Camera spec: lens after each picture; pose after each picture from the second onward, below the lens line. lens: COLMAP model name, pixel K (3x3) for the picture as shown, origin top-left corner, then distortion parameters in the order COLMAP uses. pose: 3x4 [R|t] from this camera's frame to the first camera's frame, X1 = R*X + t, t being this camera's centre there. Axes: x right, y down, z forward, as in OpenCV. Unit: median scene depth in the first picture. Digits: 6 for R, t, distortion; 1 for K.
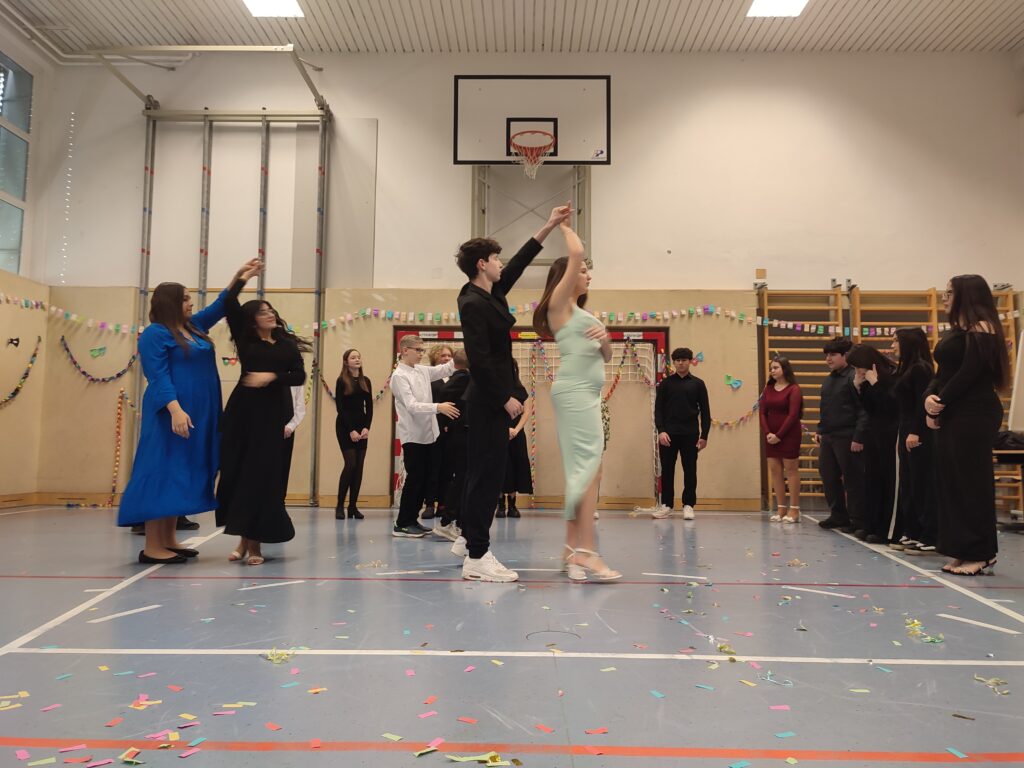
lens RADIAL K [[741.6, 0, 512.0], [0, 741.6, 384.0], [0, 0, 1]] dist [0.023709, -0.015426]
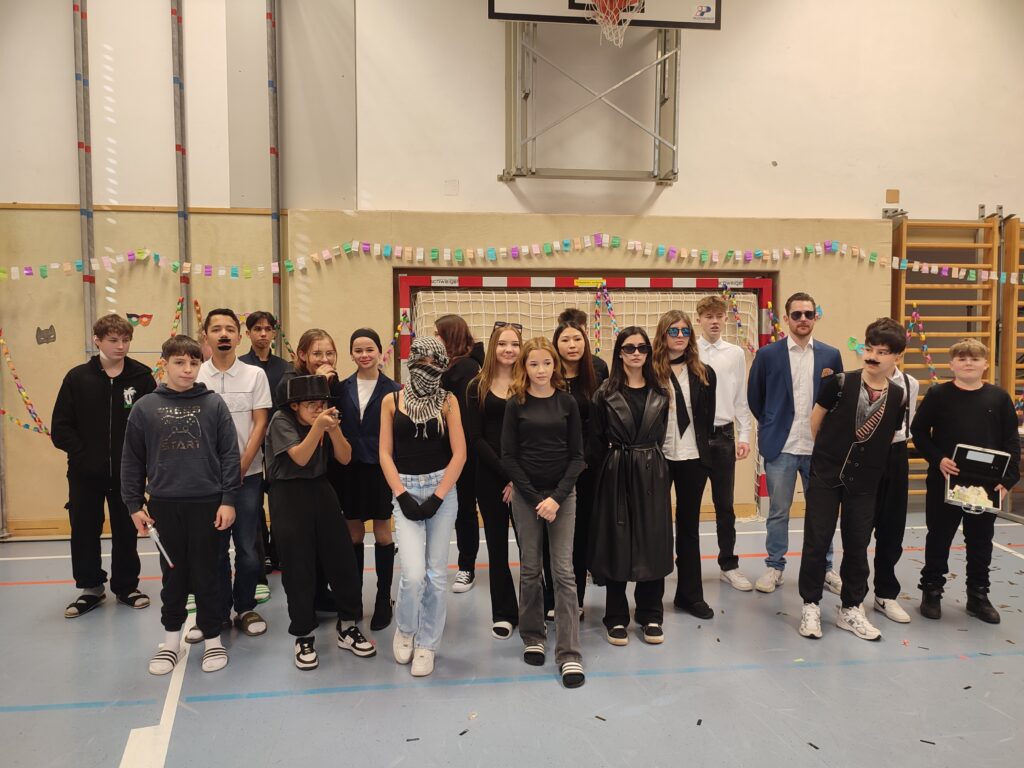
lens RADIAL K [[741.6, 0, 512.0], [0, 741.6, 384.0], [0, 0, 1]] dist [0.023709, -0.015426]
pose [[0.990521, -0.017824, 0.136199, -0.147762], [-0.000949, 0.990634, 0.136542, -0.066404], [-0.137357, -0.135377, 0.981227, 0.308085]]
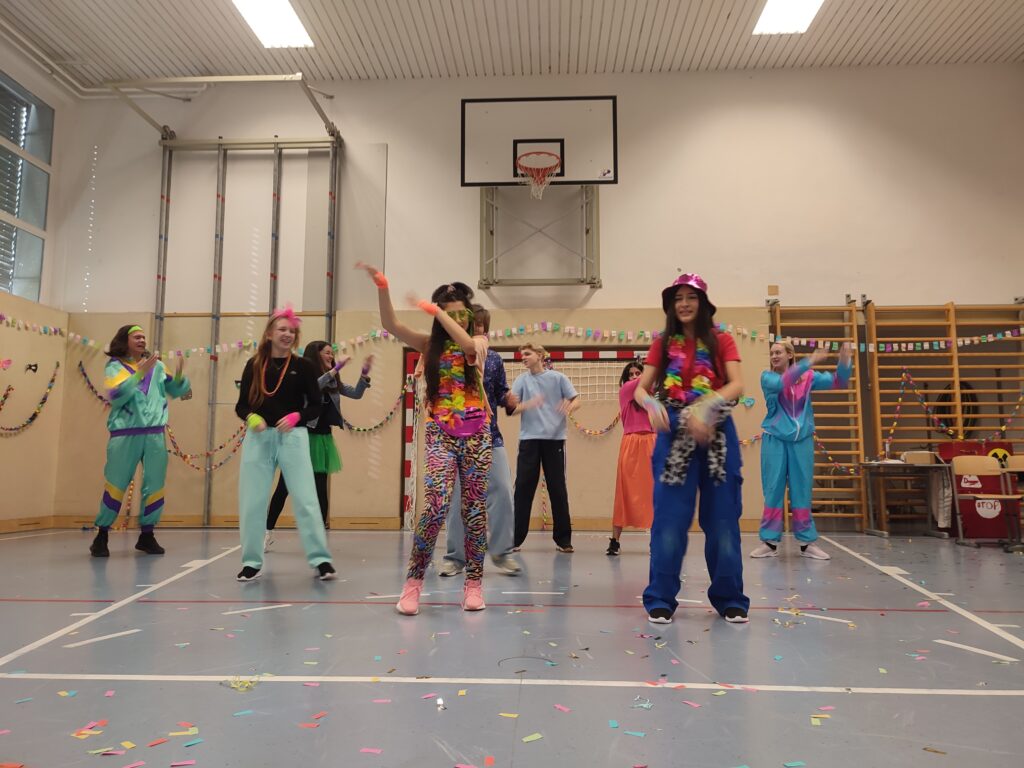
lens RADIAL K [[741.6, 0, 512.0], [0, 741.6, 384.0], [0, 0, 1]] dist [0.023709, -0.015426]
pose [[0.999302, -0.010296, -0.035906, 0.023044], [0.009297, 0.999568, -0.027886, 0.000317], [0.036177, 0.027532, 0.998966, 0.004368]]
